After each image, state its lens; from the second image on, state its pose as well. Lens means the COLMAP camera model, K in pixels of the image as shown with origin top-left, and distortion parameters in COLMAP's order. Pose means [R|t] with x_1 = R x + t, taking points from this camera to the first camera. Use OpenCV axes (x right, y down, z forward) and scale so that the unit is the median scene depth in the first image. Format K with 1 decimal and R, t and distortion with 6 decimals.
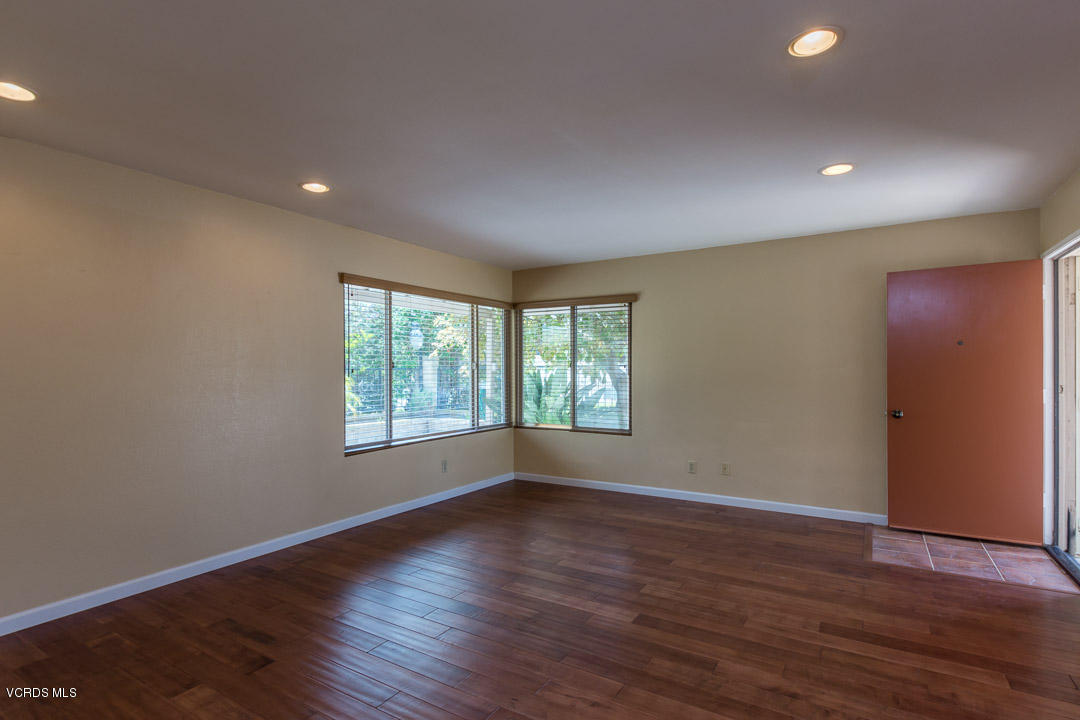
lens RADIAL K [[520.5, 0, 542.4], [0, 520.5, 366.0], [0, 0, 1]] dist [-0.002549, -0.000502]
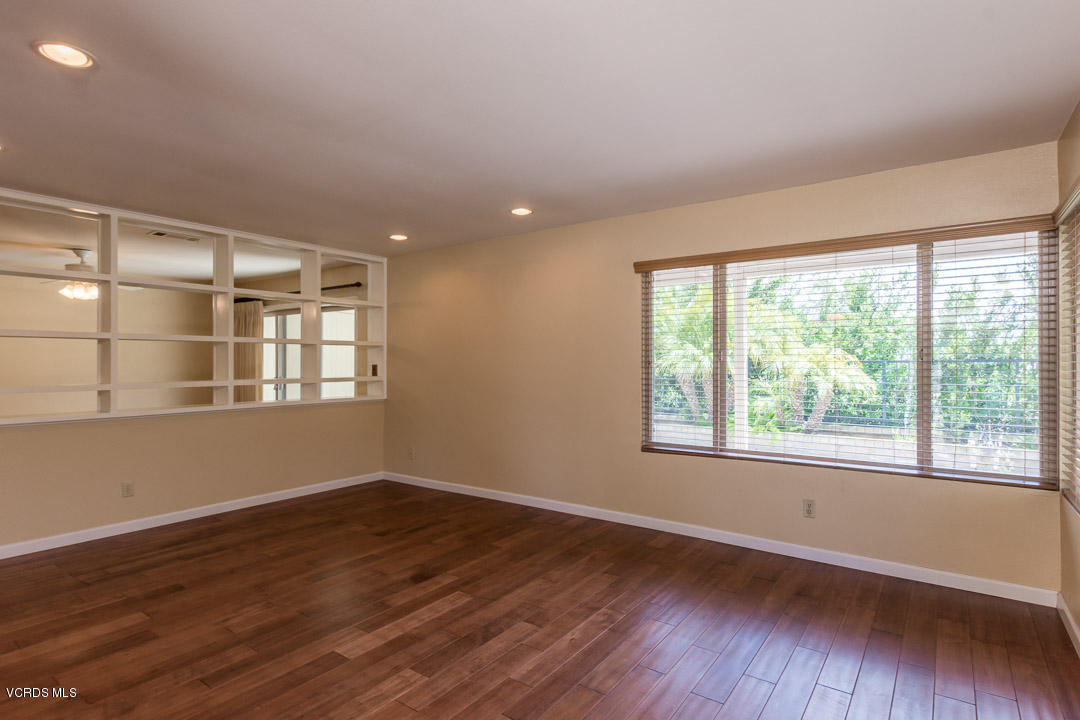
lens RADIAL K [[576.5, 0, 543.1], [0, 576.5, 357.4], [0, 0, 1]] dist [-0.002399, 0.001342]
pose [[-0.067096, -0.005733, -0.997730, 0.914823], [0.004718, 0.999970, -0.006063, 0.007833], [0.997735, -0.005114, -0.067067, 1.166035]]
